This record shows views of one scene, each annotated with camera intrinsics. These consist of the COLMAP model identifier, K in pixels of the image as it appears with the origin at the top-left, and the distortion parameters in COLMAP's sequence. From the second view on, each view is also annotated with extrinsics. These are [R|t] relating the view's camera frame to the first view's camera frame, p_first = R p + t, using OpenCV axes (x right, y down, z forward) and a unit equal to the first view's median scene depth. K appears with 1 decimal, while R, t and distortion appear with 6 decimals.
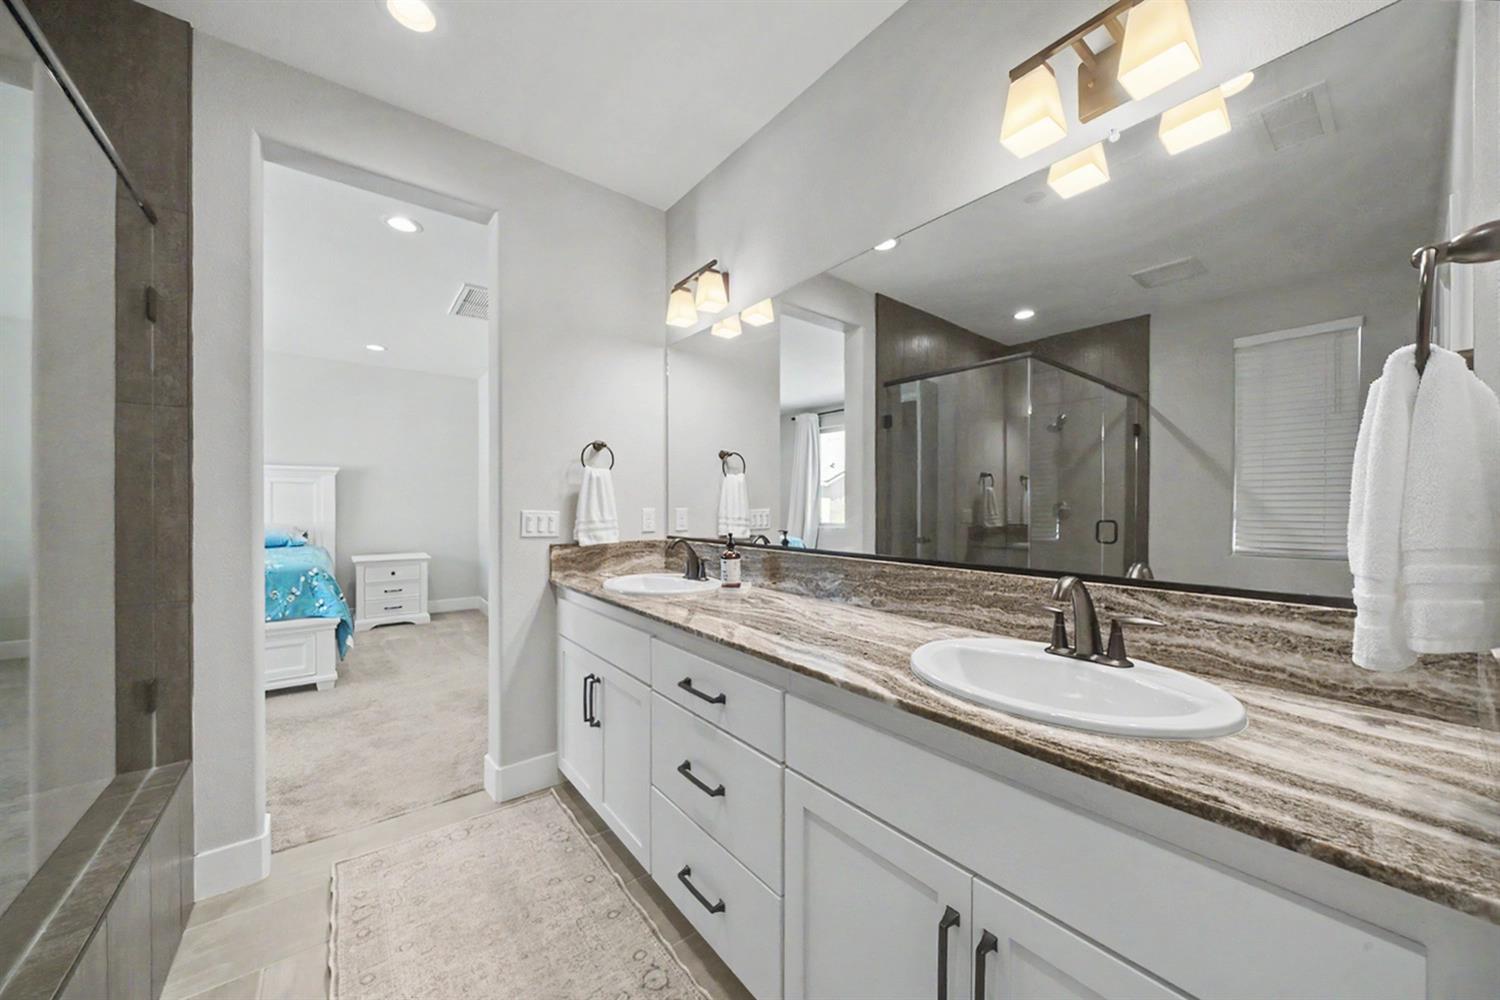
lens RADIAL K [[523.8, 0, 745.4], [0, 523.8, 506.2], [0, 0, 1]] dist [-0.006796, 0.000327]
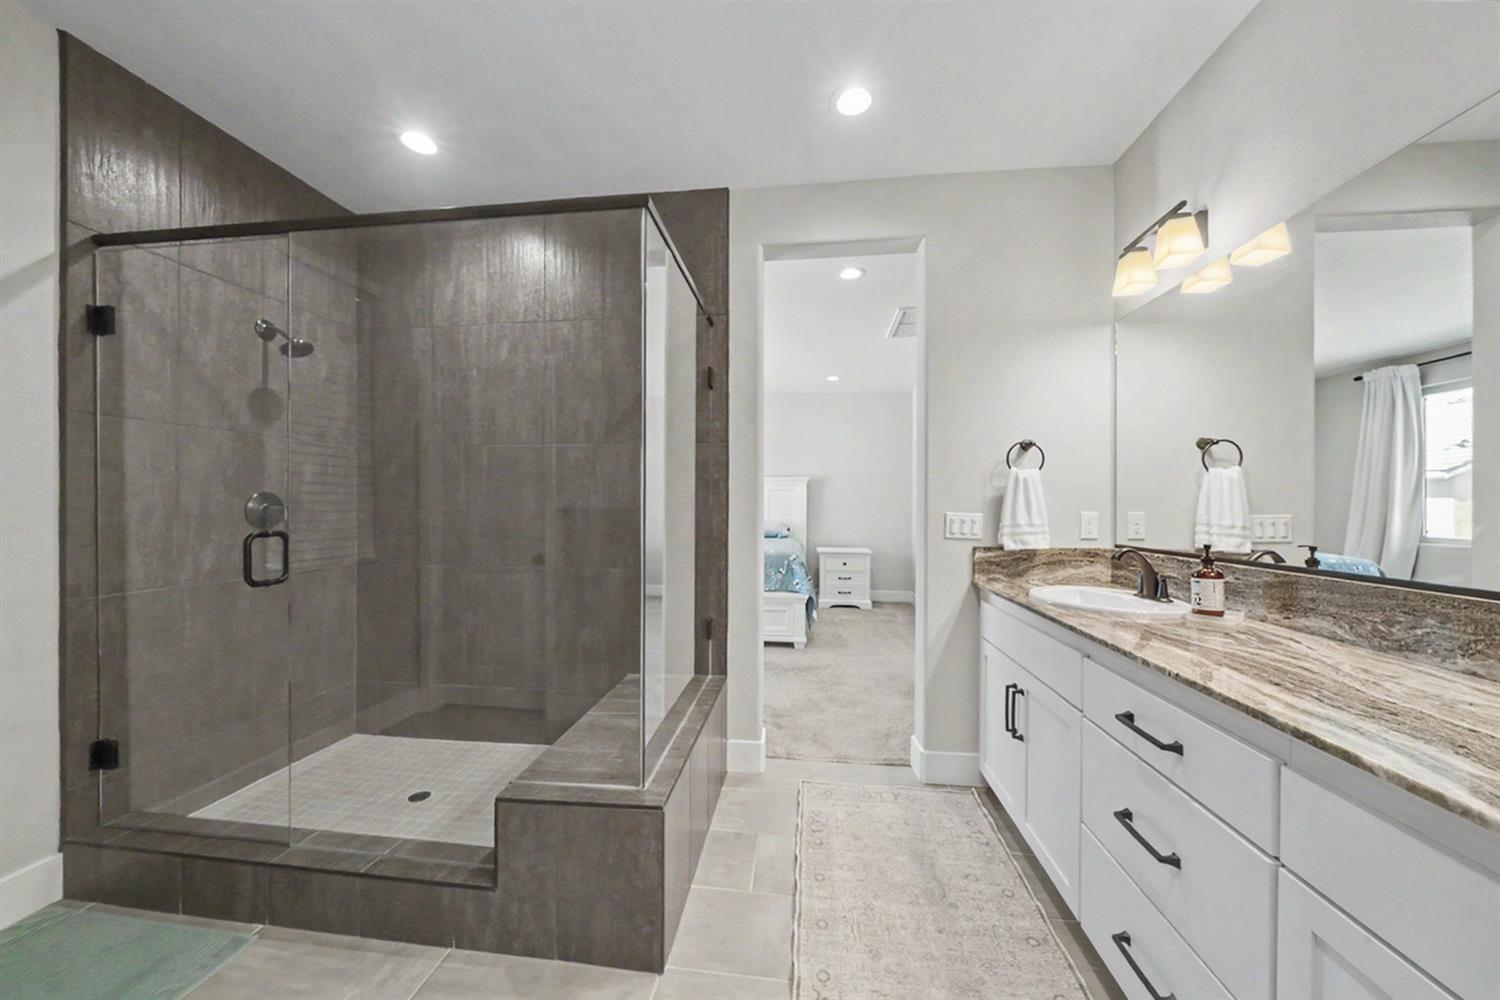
lens RADIAL K [[523.8, 0, 747.0], [0, 523.8, 508.0], [0, 0, 1]] dist [-0.006796, 0.000327]
pose [[0.709329, 0.005374, -0.704857, 0.029909], [-0.006067, 0.999980, 0.001519, -0.000517], [0.704852, 0.003199, 0.709347, -0.026506]]
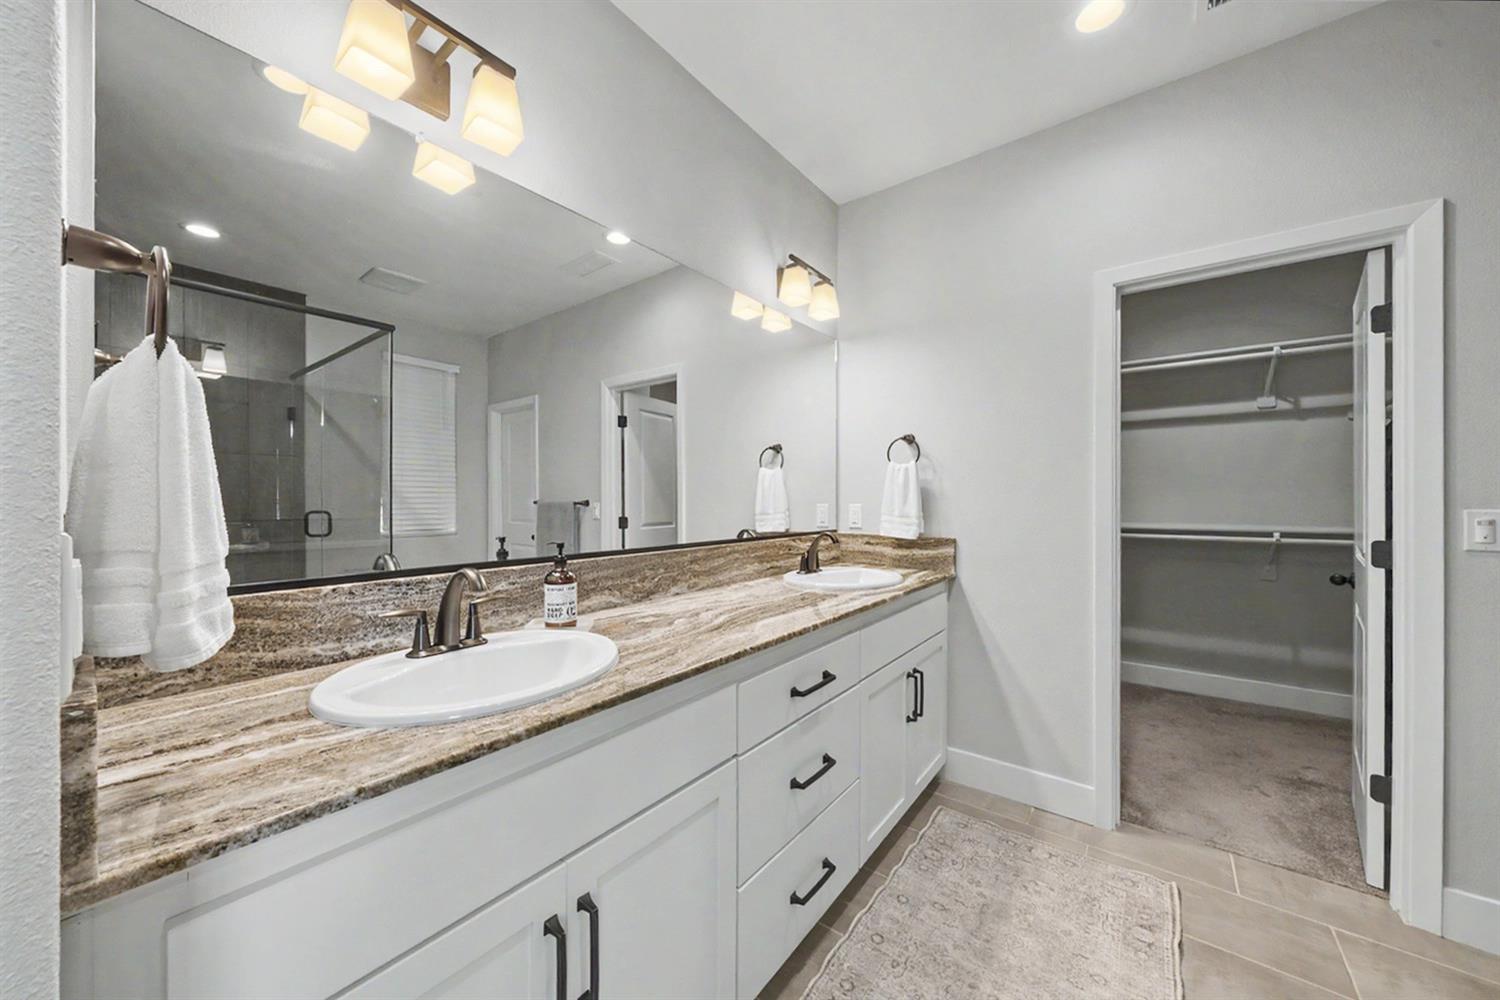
lens RADIAL K [[523.8, 0, 766.7], [0, 523.8, 501.0], [0, 0, 1]] dist [-0.006796, 0.000327]
pose [[-0.268389, -0.006775, 0.963287, -0.659418], [-0.001815, 0.999977, 0.006528, -0.002946], [-0.963309, 0.000004, -0.268395, 0.870121]]
